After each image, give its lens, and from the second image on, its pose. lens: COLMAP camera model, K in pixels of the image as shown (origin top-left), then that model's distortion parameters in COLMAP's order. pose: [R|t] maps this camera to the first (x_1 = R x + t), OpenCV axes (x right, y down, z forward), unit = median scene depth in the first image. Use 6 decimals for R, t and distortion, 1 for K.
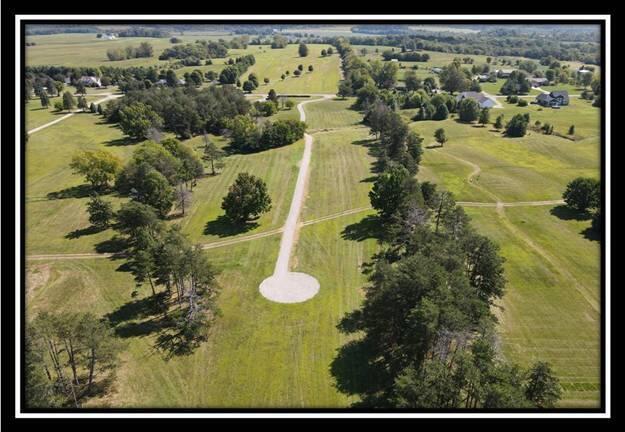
lens RADIAL K [[4204.9, 0, 312.5], [0, 4204.9, 216.0], [0, 0, 1]] dist [2.668769, 25.868757]
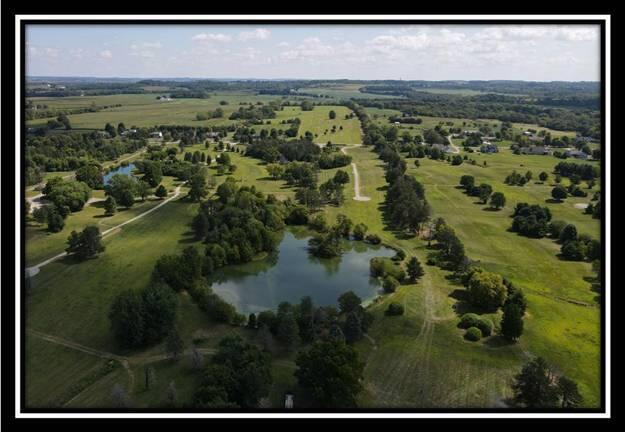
lens RADIAL K [[4204.9, 0, 312.5], [0, 4204.9, 216.0], [0, 0, 1]] dist [2.668769, 25.868757]
pose [[0.999899, 0.014159, -0.000845, -0.011259], [-0.014169, 0.999814, -0.013076, 0.020371], [0.000659, 0.013087, 0.999914, -0.628569]]
